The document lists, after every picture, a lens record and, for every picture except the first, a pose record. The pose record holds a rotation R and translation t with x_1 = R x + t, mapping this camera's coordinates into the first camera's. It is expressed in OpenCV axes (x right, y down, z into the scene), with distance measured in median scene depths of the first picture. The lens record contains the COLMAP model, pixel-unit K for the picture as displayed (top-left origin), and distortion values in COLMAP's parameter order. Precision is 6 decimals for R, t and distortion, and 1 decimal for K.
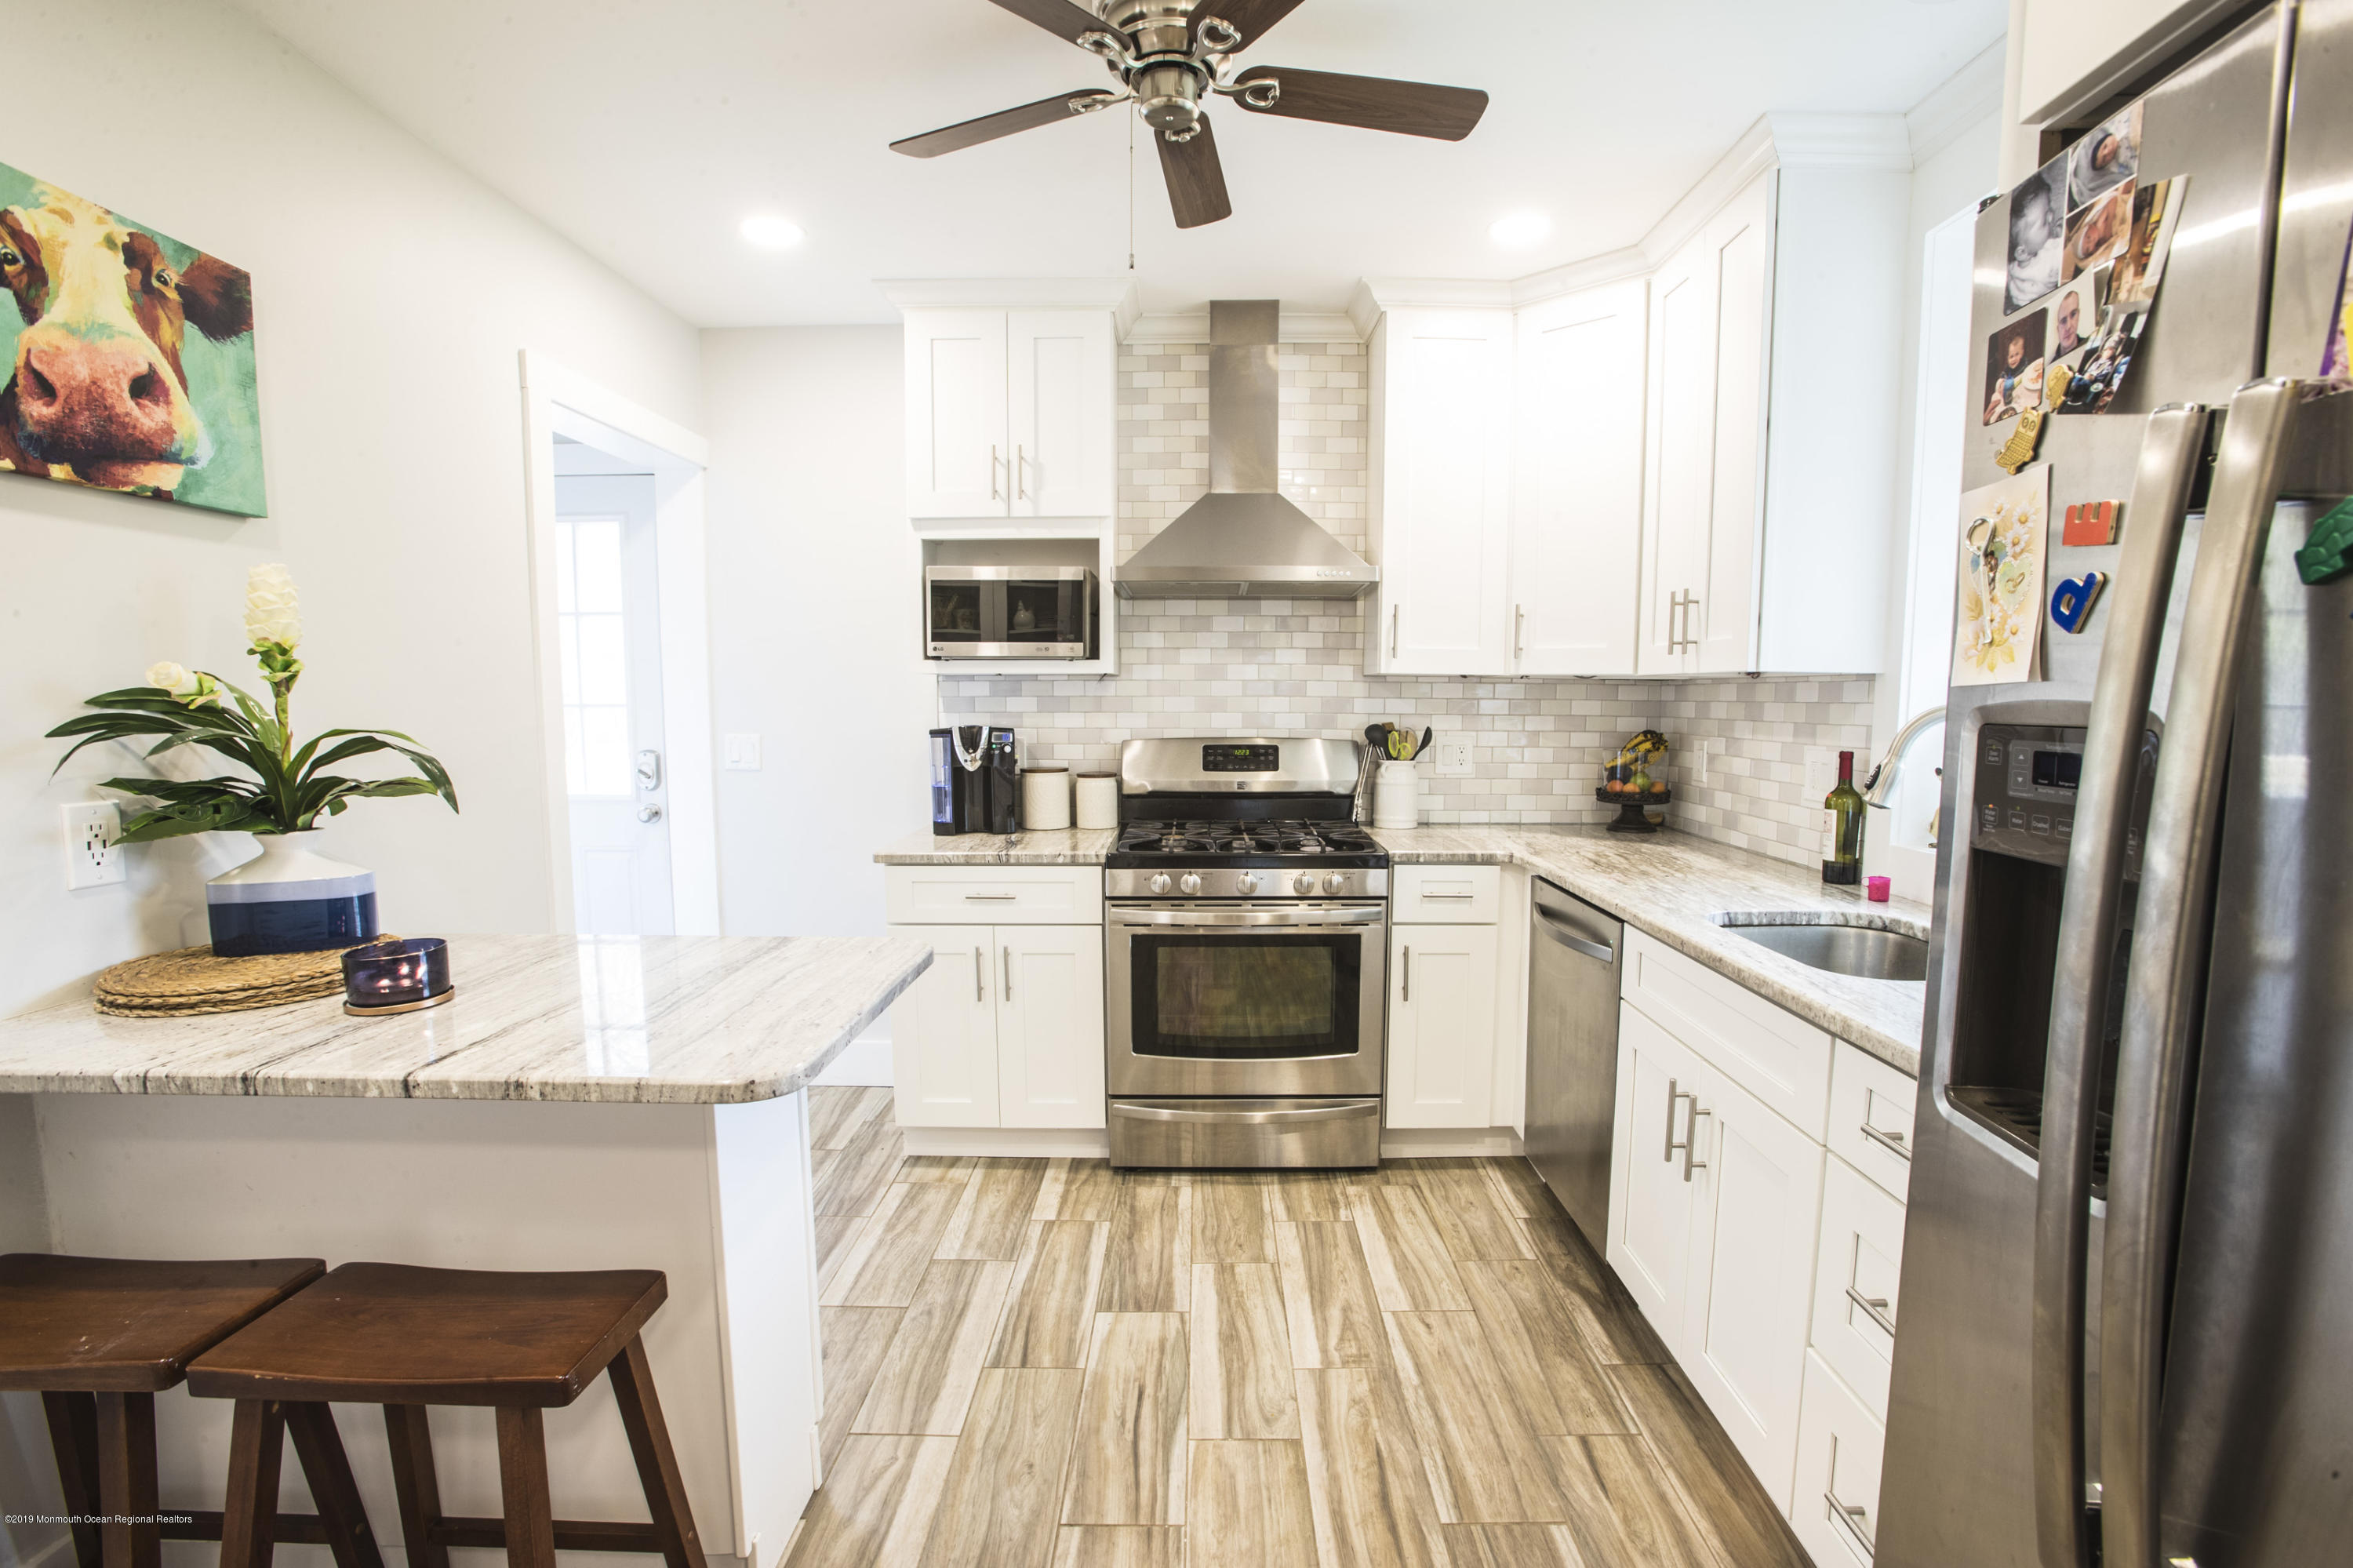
lens RADIAL K [[1093.0, 0, 1190.1], [0, 1093.0, 799.5], [0, 0, 1]] dist [-0.042902, 0.011826]
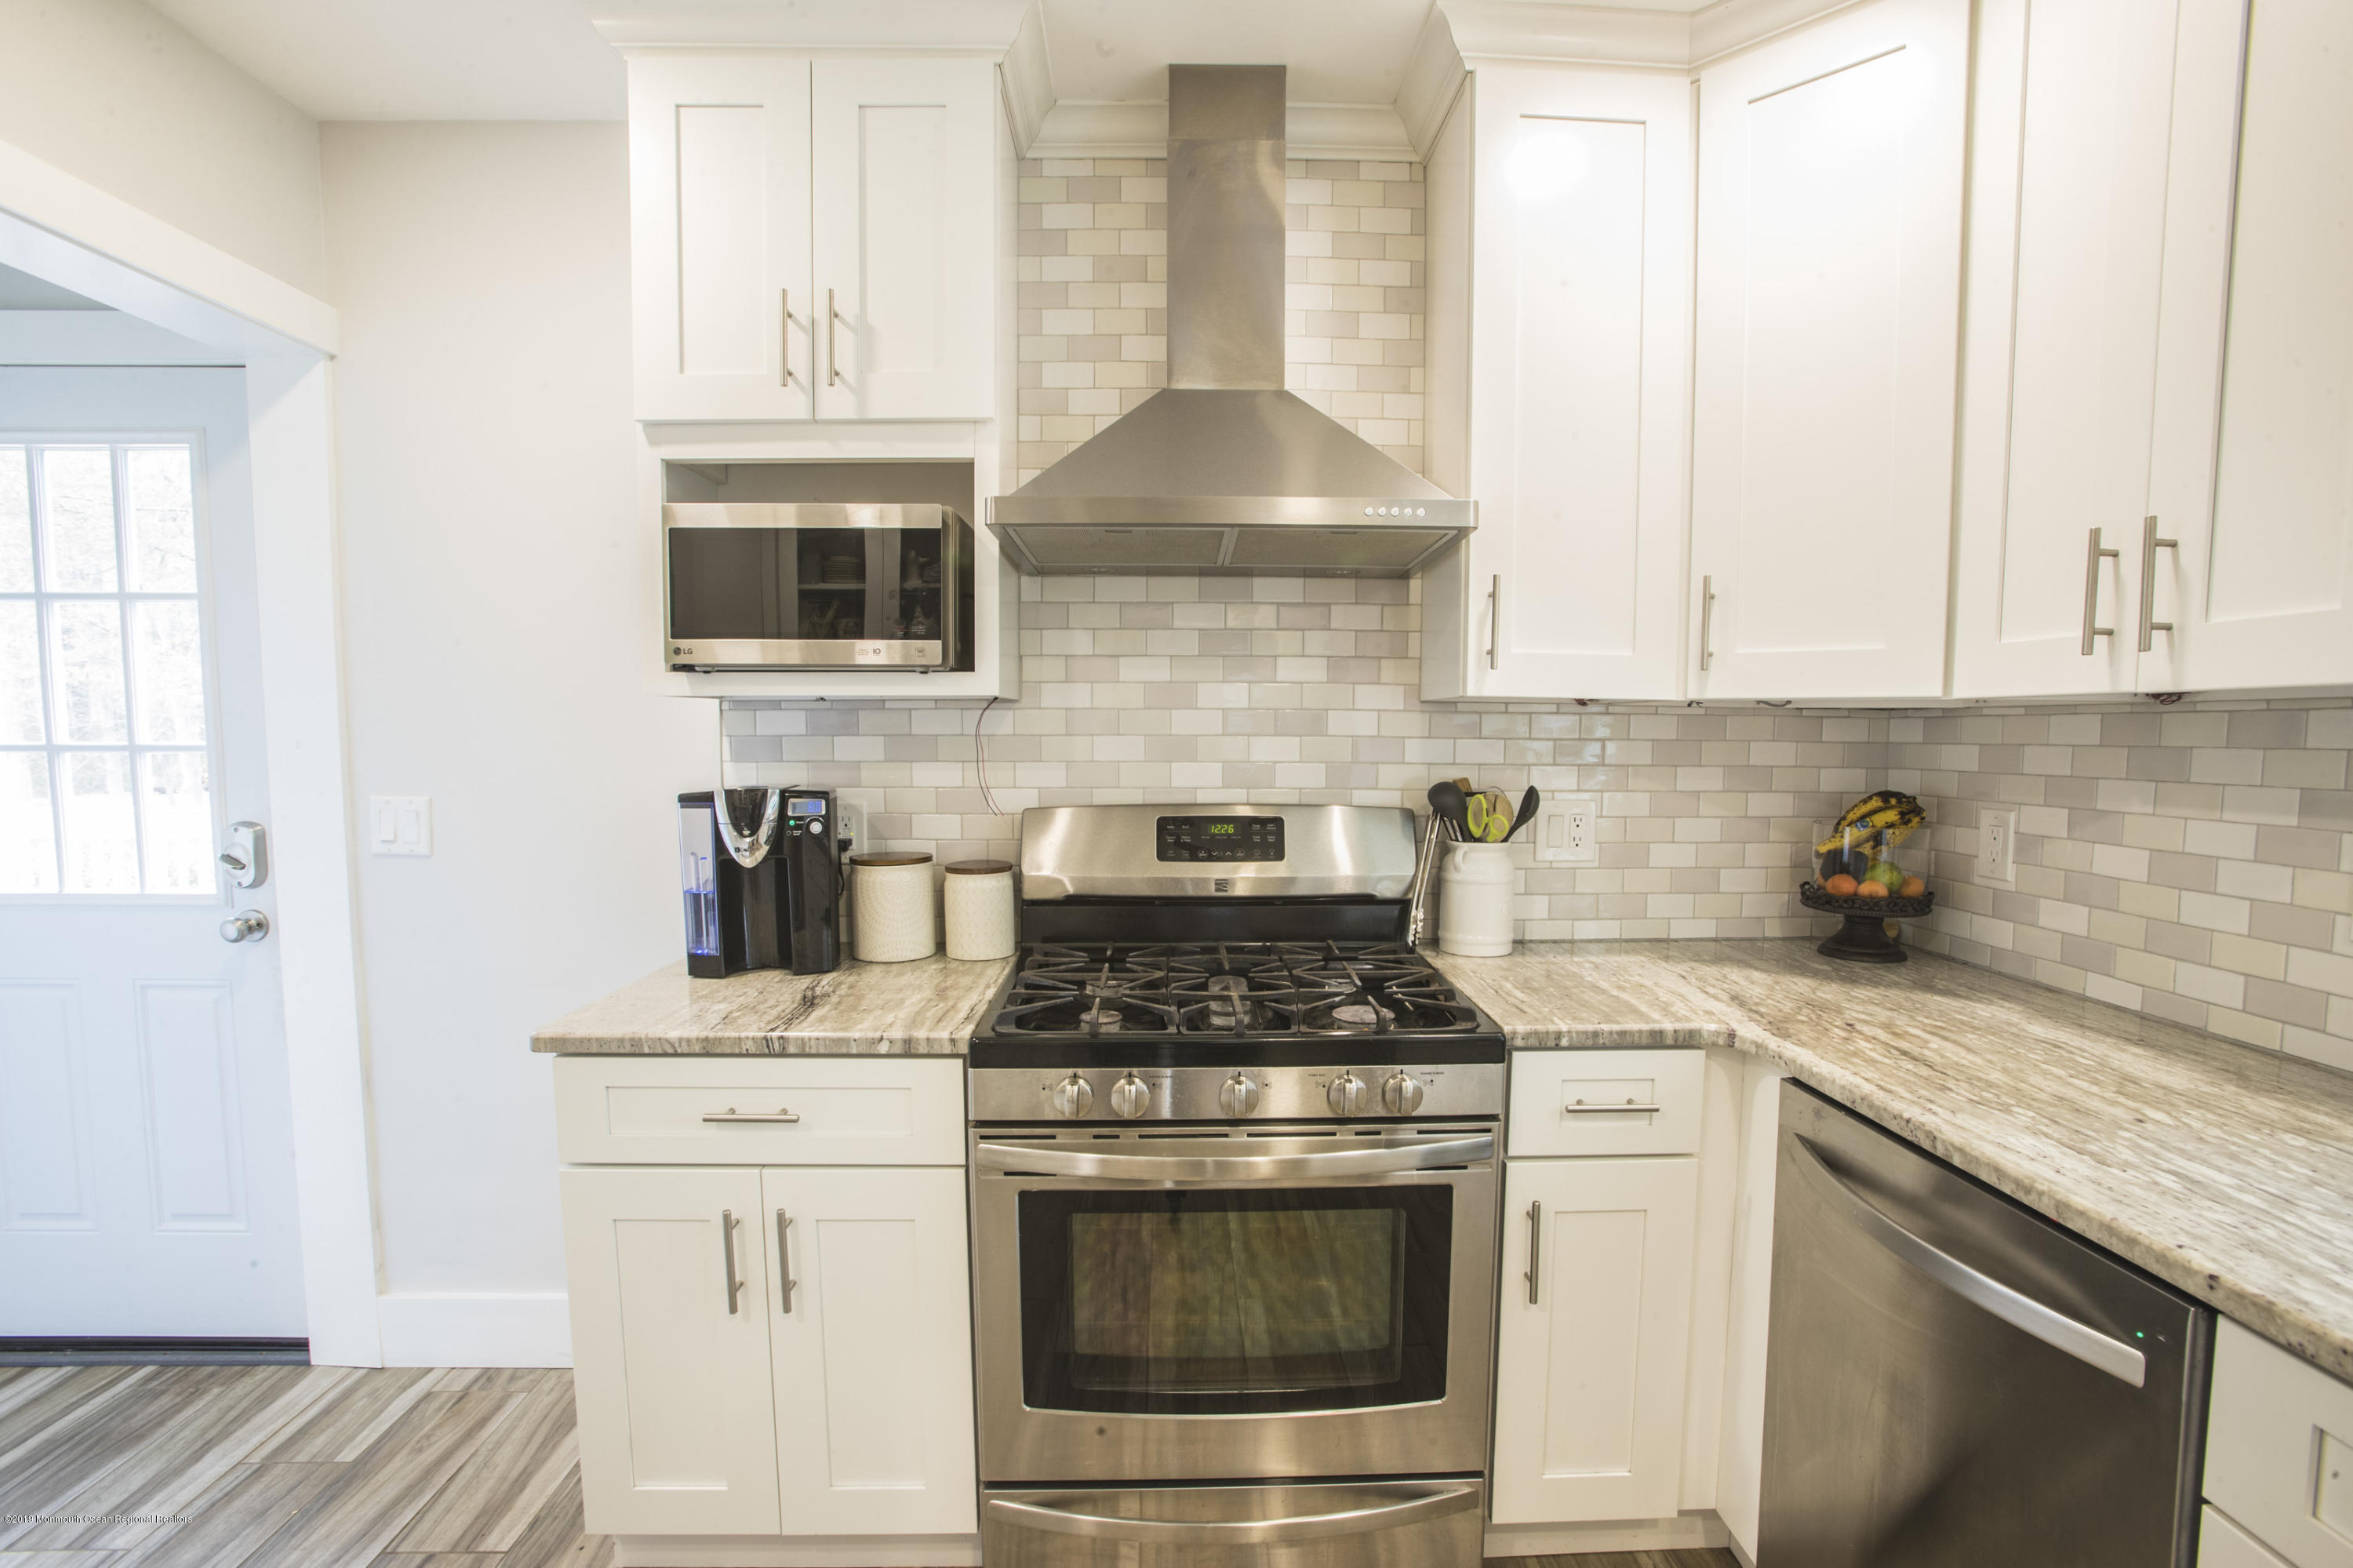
lens RADIAL K [[1093.0, 0, 1186.9], [0, 1093.0, 794.5], [0, 0, 1]] dist [-0.042902, 0.011826]
pose [[0.999494, -0.000597, 0.031806, 0.009381], [0.001747, 0.999346, -0.036131, -0.042649], [-0.031763, 0.036169, 0.998841, 0.424689]]
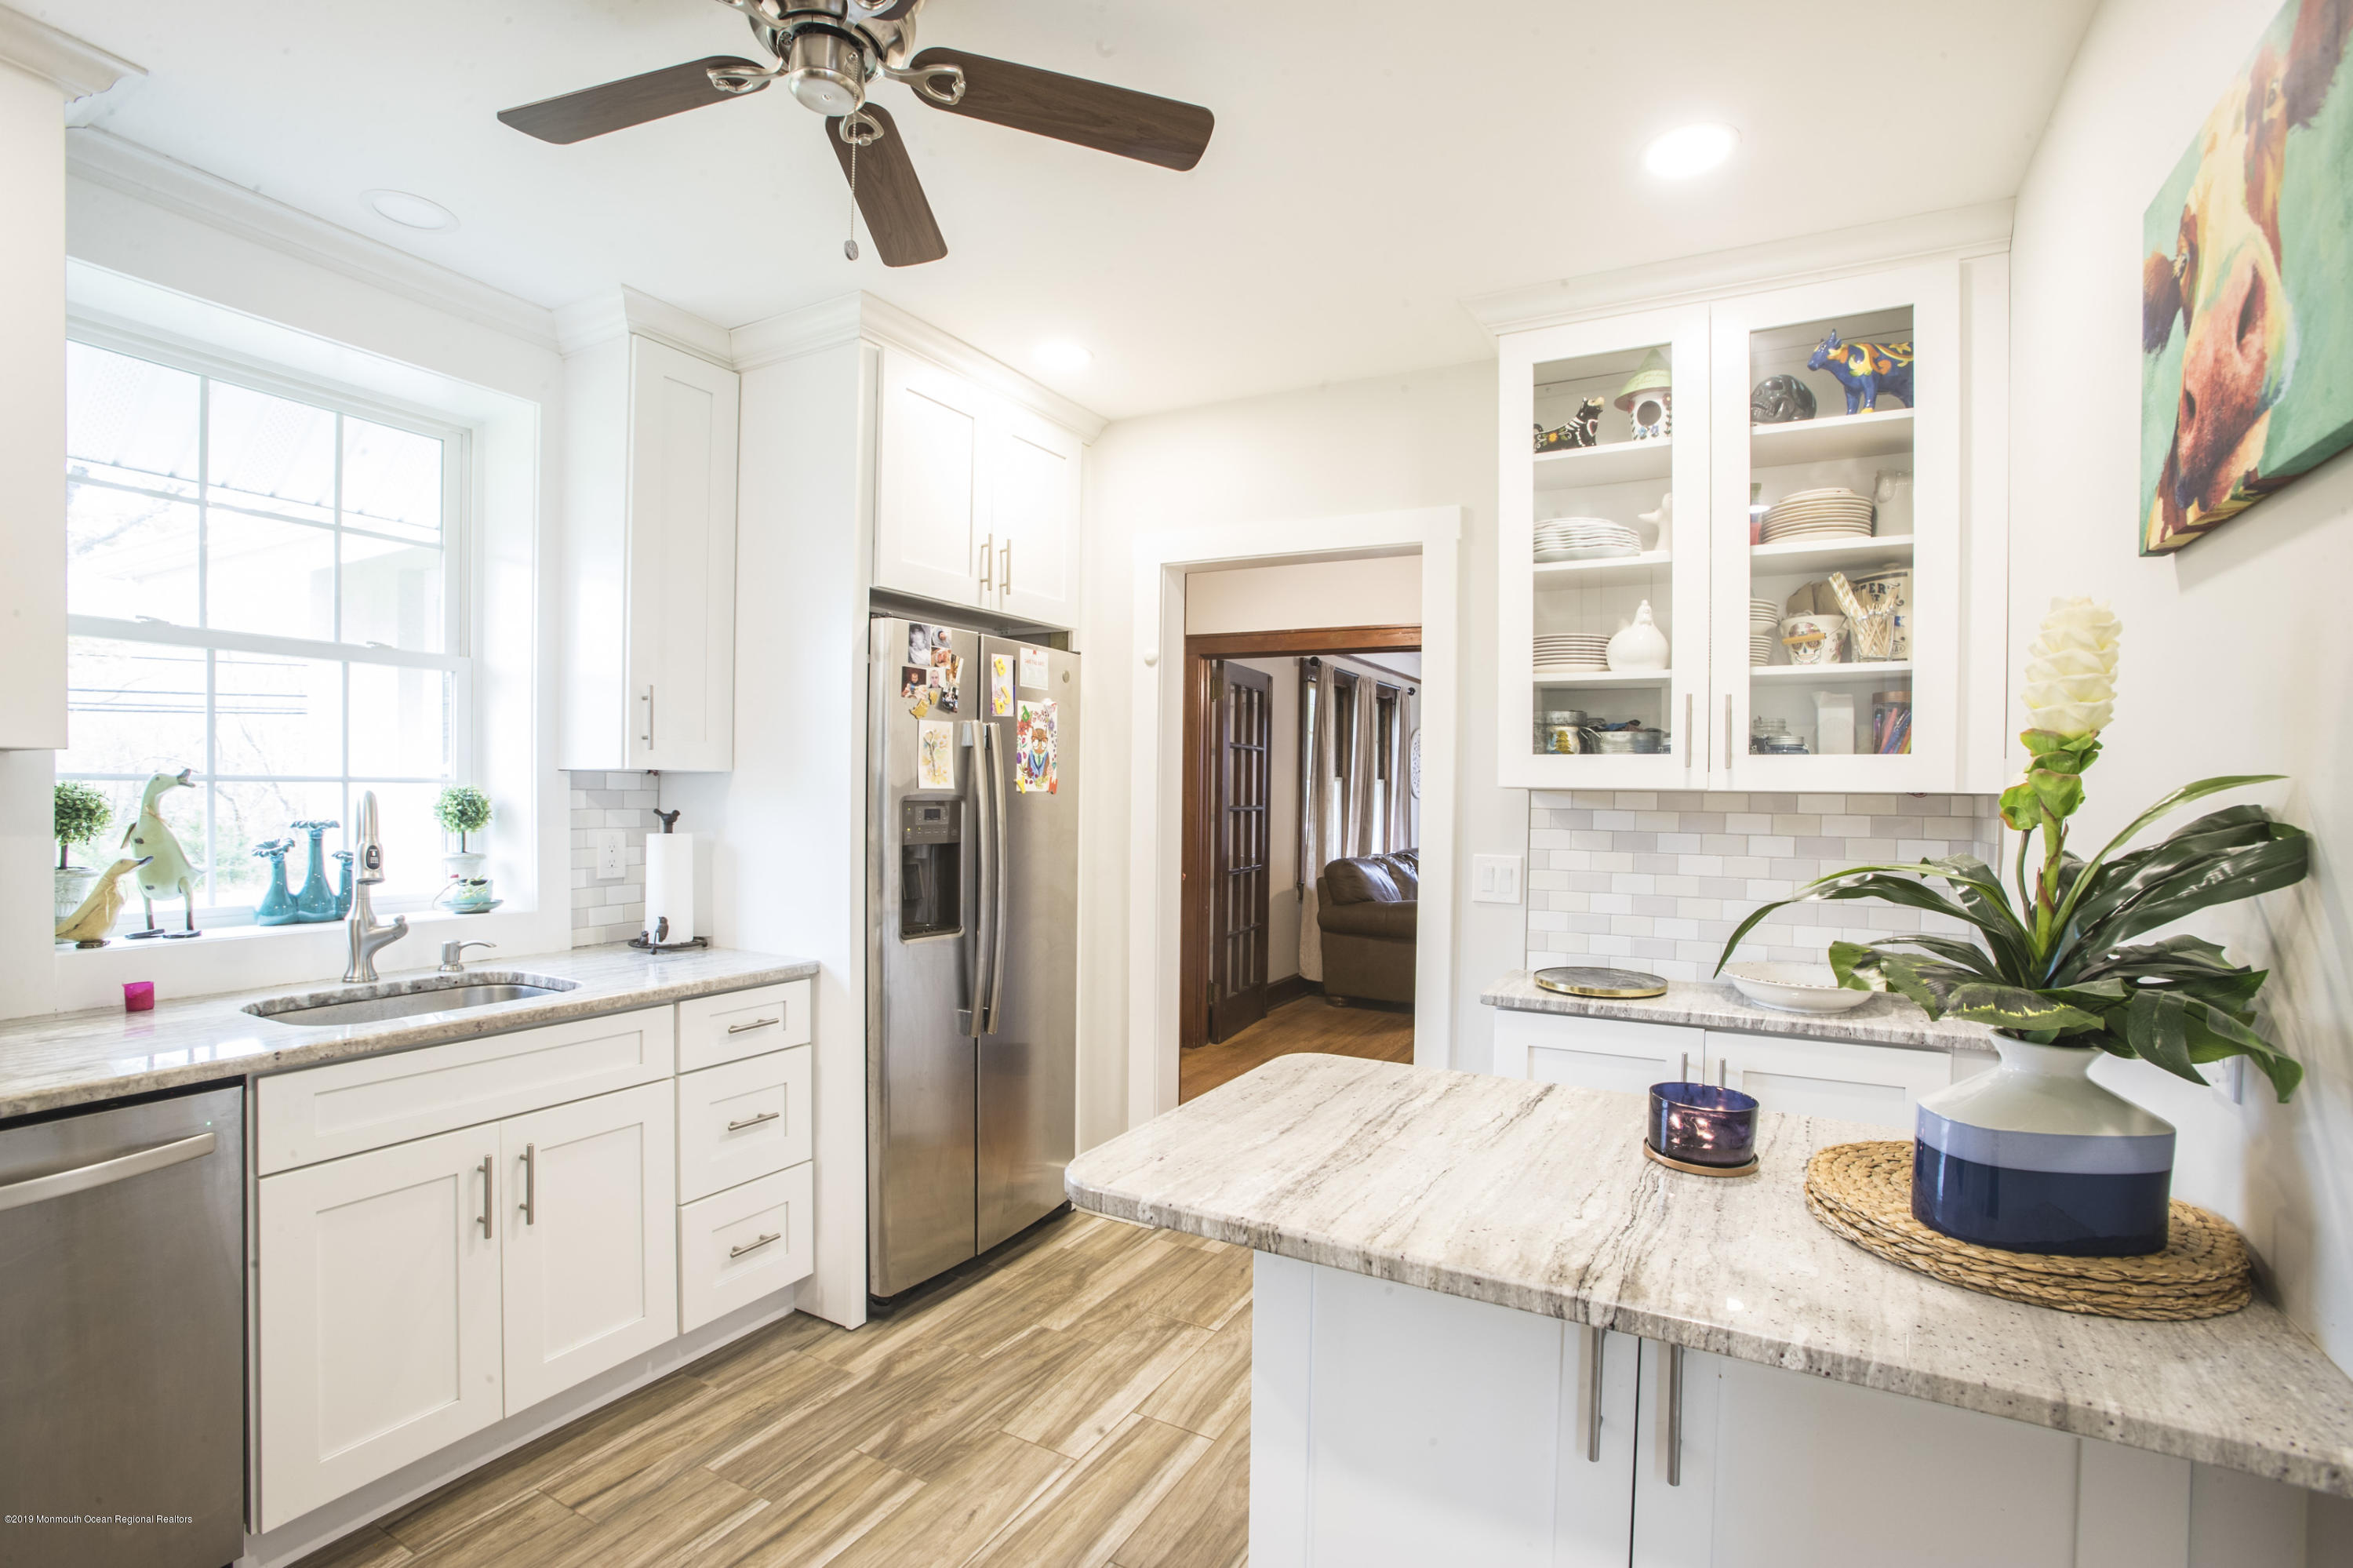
lens RADIAL K [[1093.0, 0, 1187.6], [0, 1093.0, 787.1], [0, 0, 1]] dist [-0.042902, 0.011826]
pose [[-0.884173, -0.010163, 0.467048, -0.749827], [0.034241, 0.995664, 0.086487, -0.194271], [-0.465902, 0.092461, -0.879992, 1.870228]]
